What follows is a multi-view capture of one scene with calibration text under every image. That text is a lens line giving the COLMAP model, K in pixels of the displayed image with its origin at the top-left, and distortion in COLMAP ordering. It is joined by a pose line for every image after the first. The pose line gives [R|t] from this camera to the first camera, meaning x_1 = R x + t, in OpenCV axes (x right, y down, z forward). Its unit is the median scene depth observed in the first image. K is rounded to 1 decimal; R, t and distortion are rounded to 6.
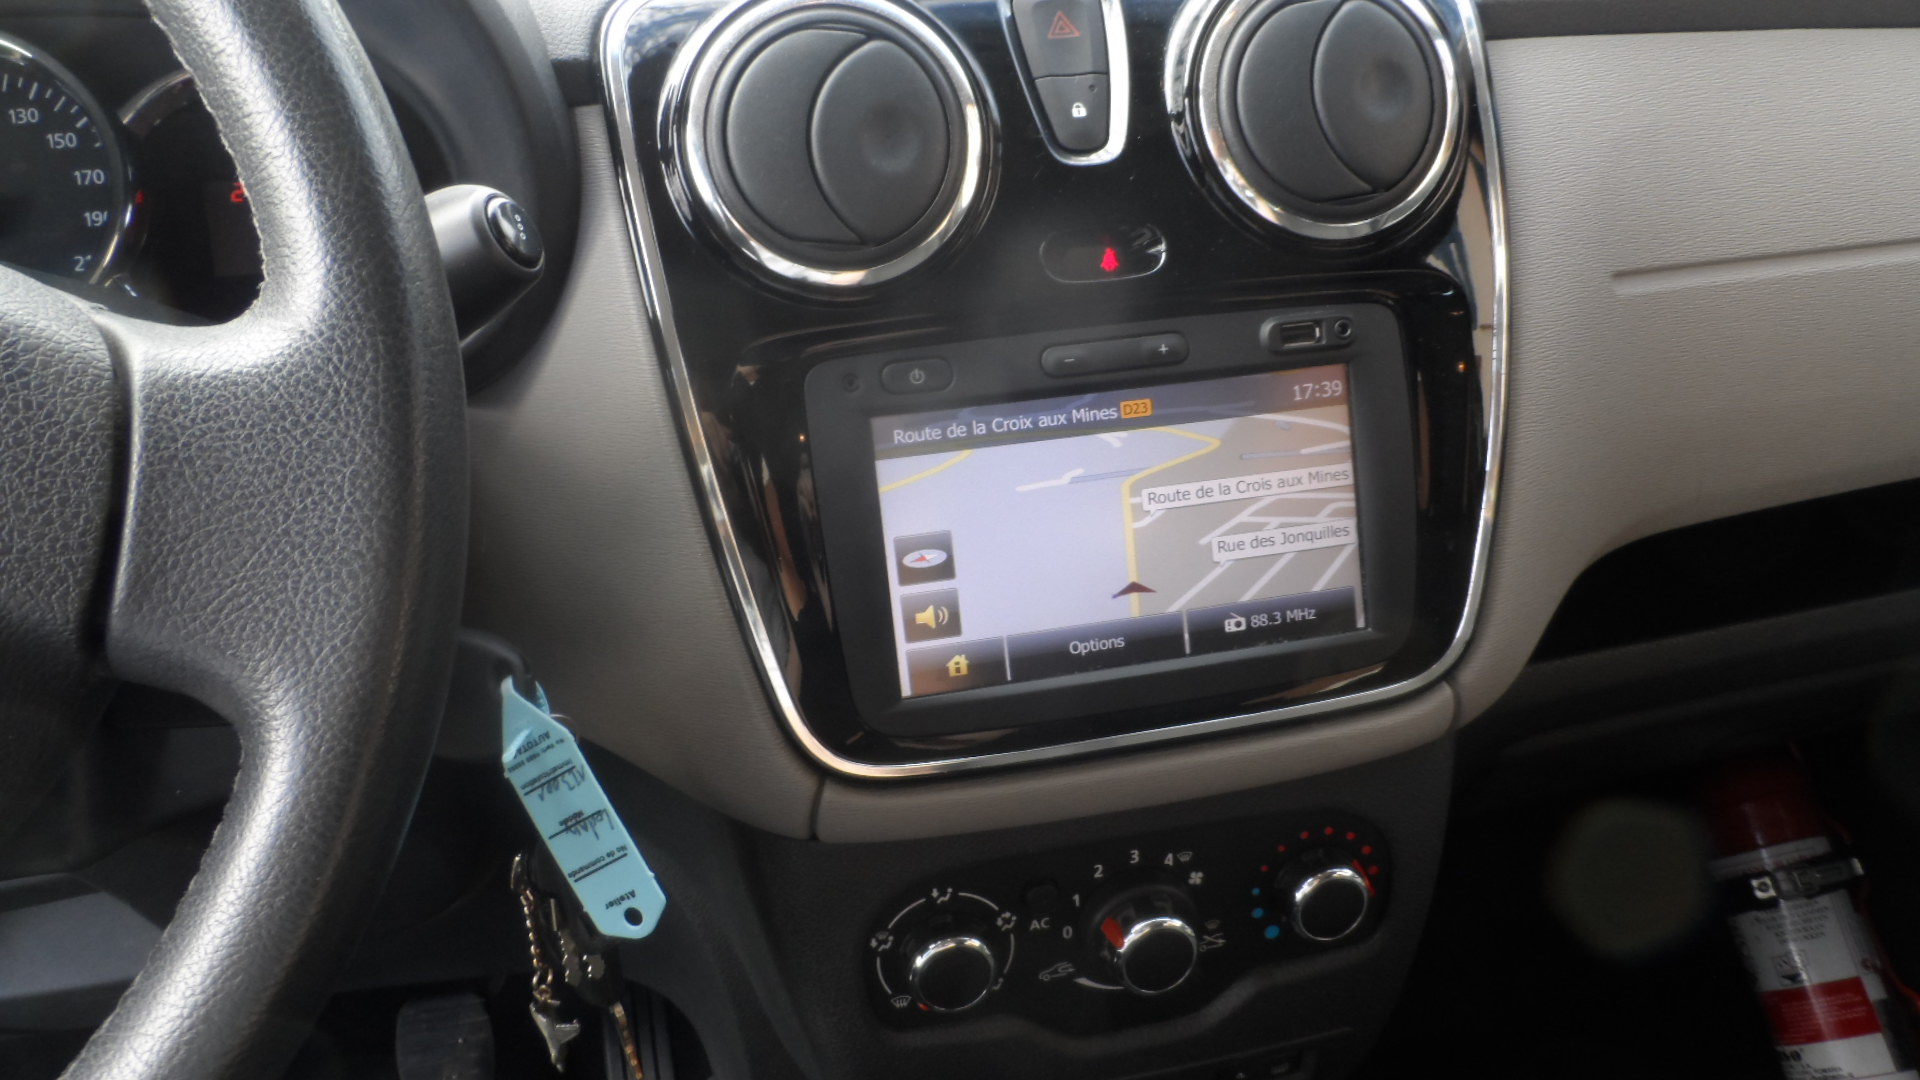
lens RADIAL K [[1456.8, 0, 960.0], [0, 1456.8, 540.0], [0, 0, 1]] dist [-0.010389, 0.000747]
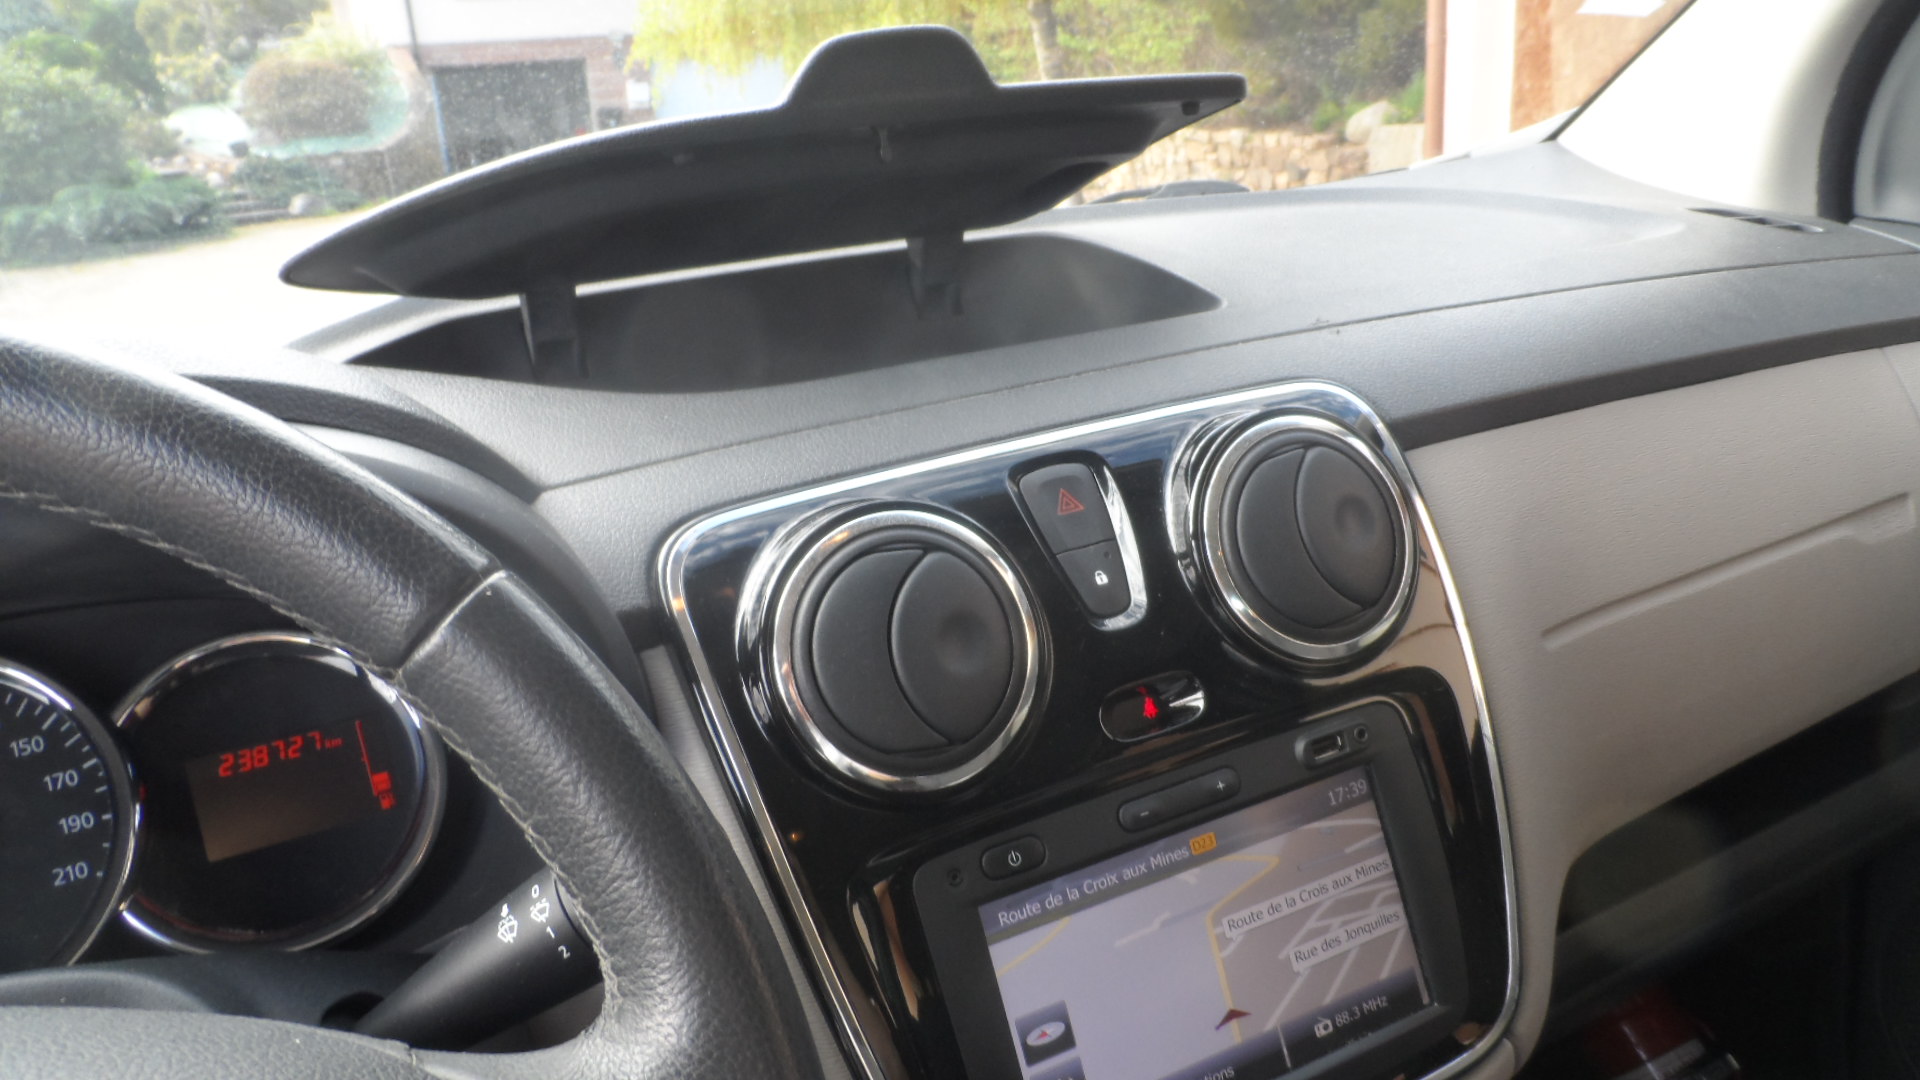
lens RADIAL K [[1456.8, 0, 960.0], [0, 1456.8, 540.0], [0, 0, 1]] dist [-0.010389, 0.000747]
pose [[0.966873, -0.139061, 0.214052, -0.243170], [0.175585, 0.970994, -0.162300, -0.161850], [-0.185274, 0.194508, 0.963245, -0.030157]]
